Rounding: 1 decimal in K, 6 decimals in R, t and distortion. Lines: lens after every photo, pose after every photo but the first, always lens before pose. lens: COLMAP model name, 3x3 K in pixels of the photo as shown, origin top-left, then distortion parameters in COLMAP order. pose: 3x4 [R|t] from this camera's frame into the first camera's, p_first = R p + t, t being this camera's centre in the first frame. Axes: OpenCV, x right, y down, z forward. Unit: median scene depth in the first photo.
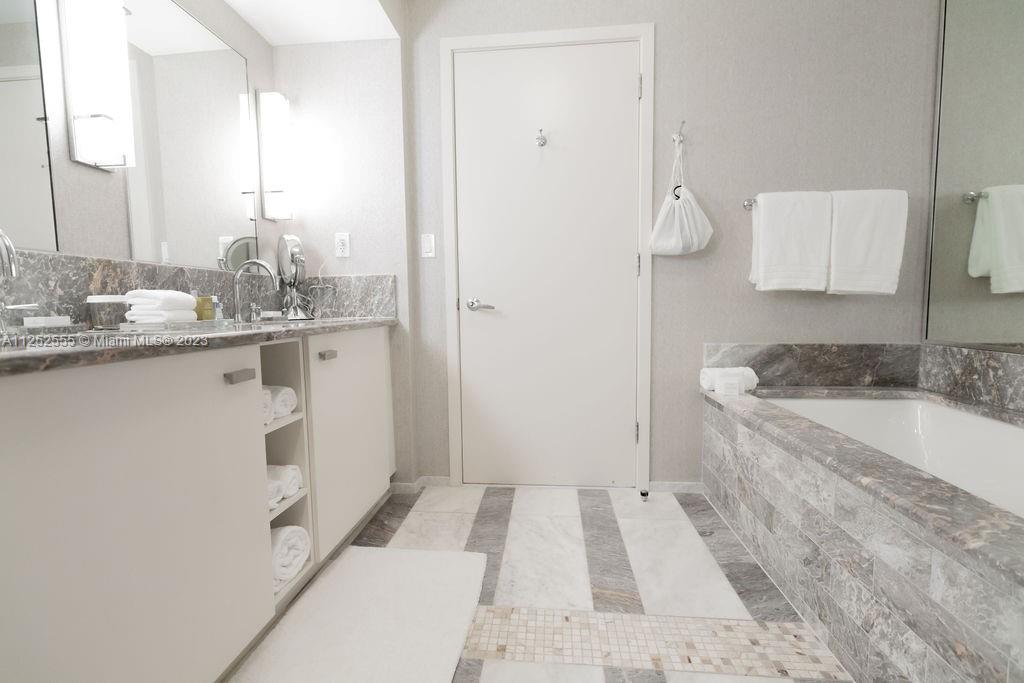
lens RADIAL K [[451.7, 0, 512.4], [0, 451.7, 340.2], [0, 0, 1]] dist [-0.010871, 0.001246]
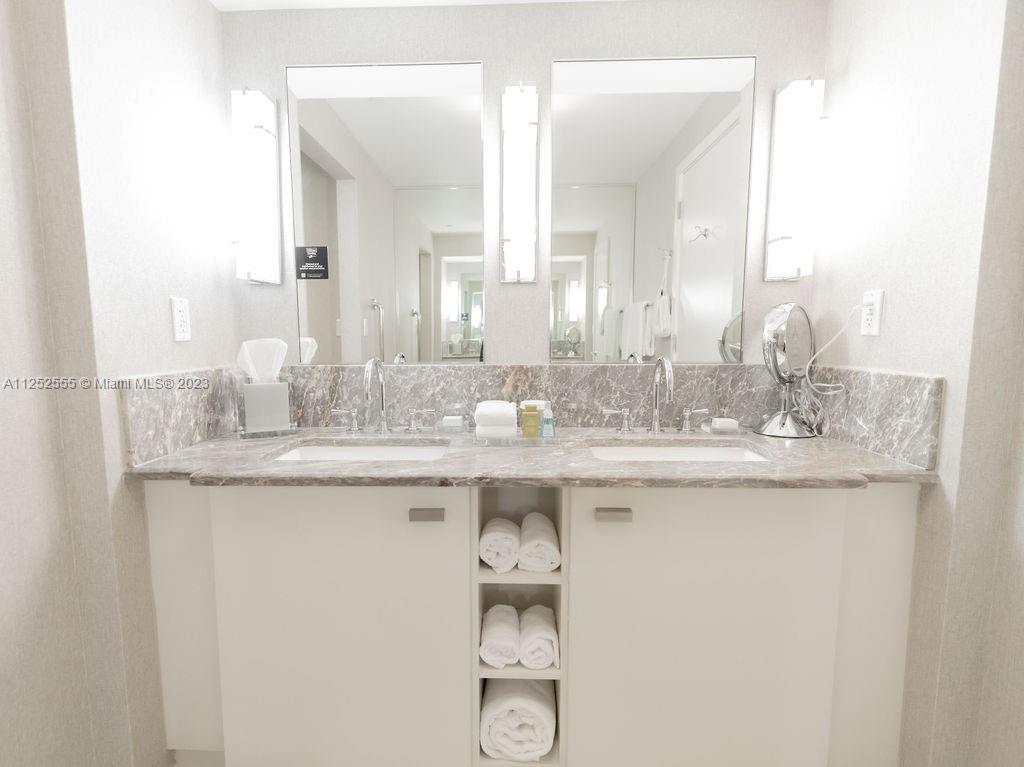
lens RADIAL K [[556.2, 0, 512.7], [0, 556.2, 391.2], [0, 0, 1]] dist [0.002166, 0.000778]
pose [[0.040196, 0.130854, -0.990586, 0.394598], [-0.070641, 0.989279, 0.127815, -0.246838], [0.996692, 0.064838, 0.049009, 0.778937]]
